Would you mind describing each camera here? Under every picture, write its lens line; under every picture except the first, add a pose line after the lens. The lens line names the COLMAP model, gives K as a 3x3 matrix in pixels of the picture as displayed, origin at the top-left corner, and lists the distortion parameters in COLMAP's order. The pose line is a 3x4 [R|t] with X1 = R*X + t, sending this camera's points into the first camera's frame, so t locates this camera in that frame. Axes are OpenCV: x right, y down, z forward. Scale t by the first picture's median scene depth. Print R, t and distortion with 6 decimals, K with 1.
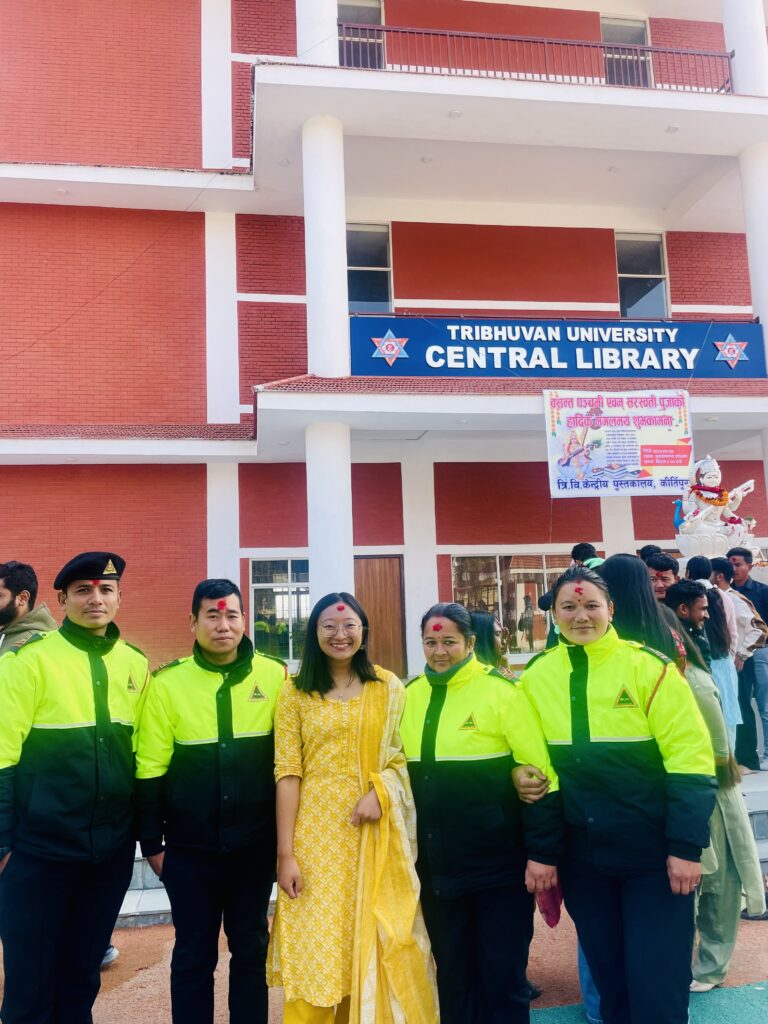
lens RADIAL K [[784.3, 0, 376.8], [0, 784.3, 519.3], [0, 0, 1]] dist [0.065077, -0.078930]
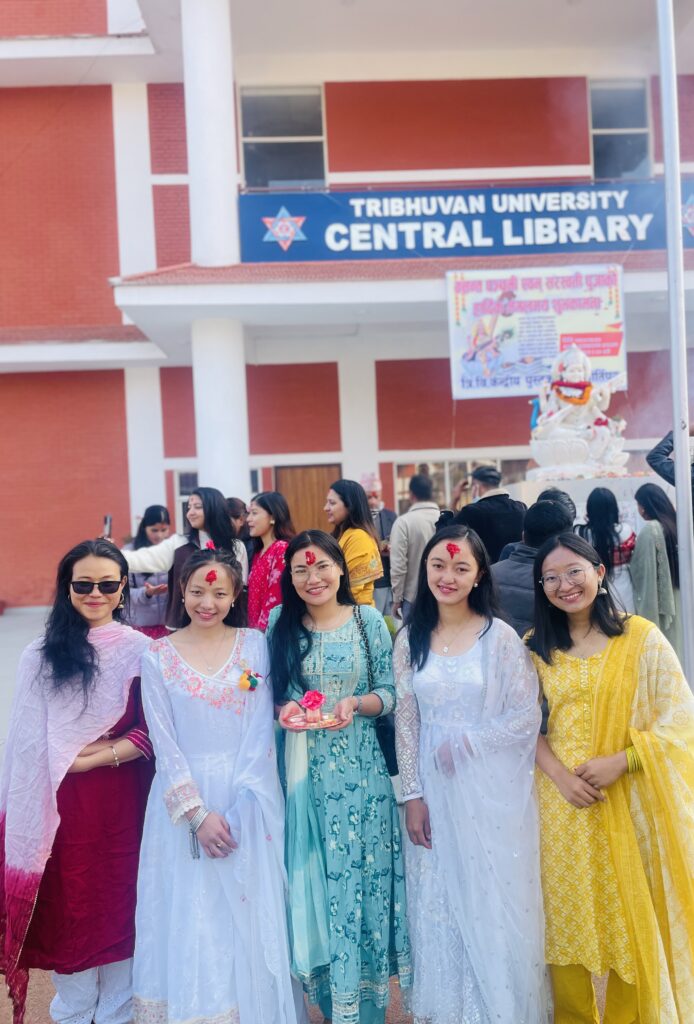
lens RADIAL K [[785.6, 0, 385.8], [0, 785.6, 509.8], [0, 0, 1]] dist [0.069926, -0.069277]
pose [[0.995790, -0.012858, -0.090758, 0.200141], [0.023127, 0.993324, 0.113012, -0.004229], [0.088699, -0.114635, 0.989440, 0.096819]]
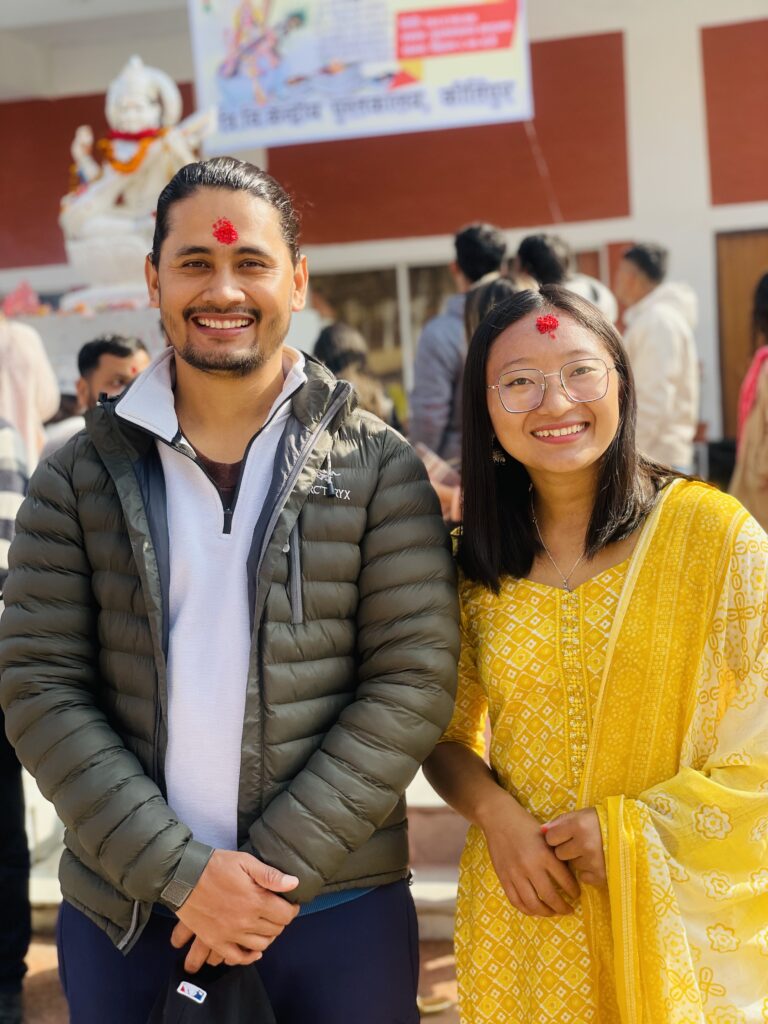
lens RADIAL K [[1708.6, 0, 383.1], [0, 1708.6, 506.3], [0, 0, 1]] dist [0.034769, 0.000000]
pose [[0.925219, 0.008754, -0.379332, 0.627037], [0.067512, 0.979983, 0.187283, -0.003521], [0.373379, -0.198887, 0.906108, 0.078140]]
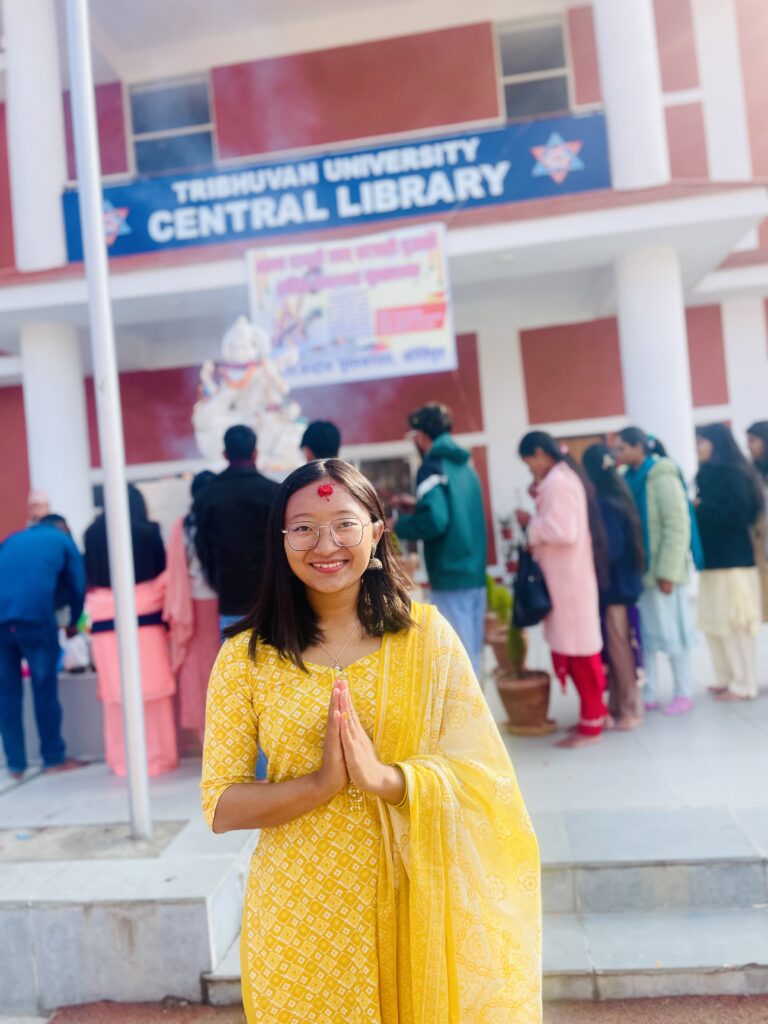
lens RADIAL K [[784.3, 0, 391.4], [0, 784.3, 510.7], [0, 0, 1]] dist [0.065077, -0.078930]
pose [[0.965704, -0.060695, -0.252451, 0.480423], [0.089062, 0.990738, 0.102495, 0.019610], [0.243892, -0.121463, 0.962166, 0.233362]]
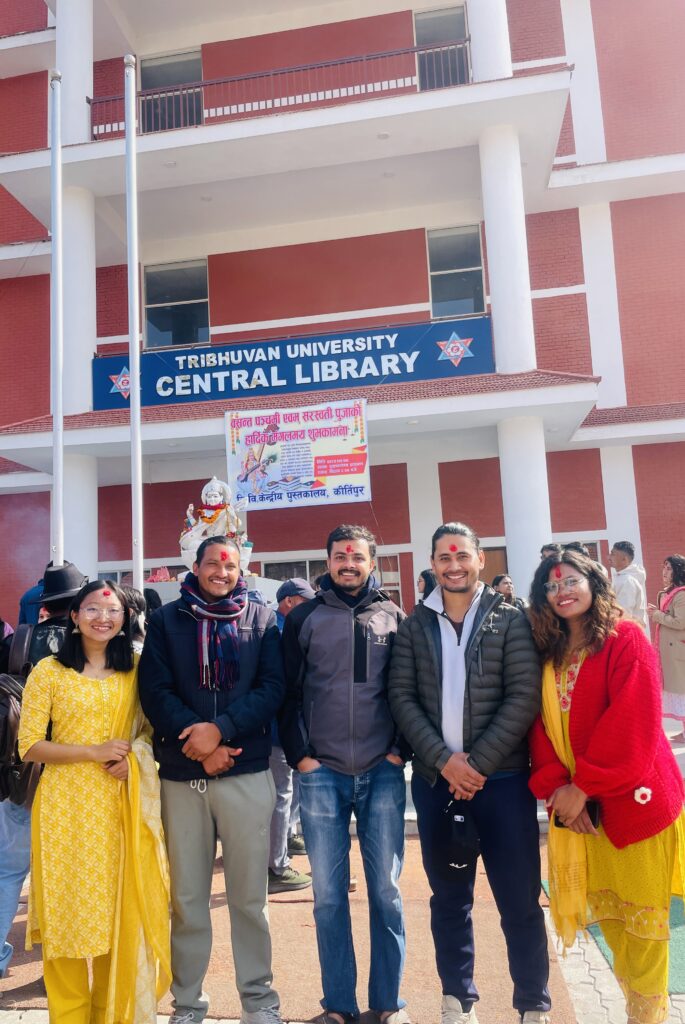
lens RADIAL K [[785.6, 0, 342.8], [0, 785.6, 514.2], [0, 0, 1]] dist [0.069926, -0.069277]
pose [[0.958846, -0.055258, -0.278497, 0.596012], [0.055718, 0.998427, -0.006270, -0.008604], [0.278406, -0.009506, 0.960417, 0.011332]]
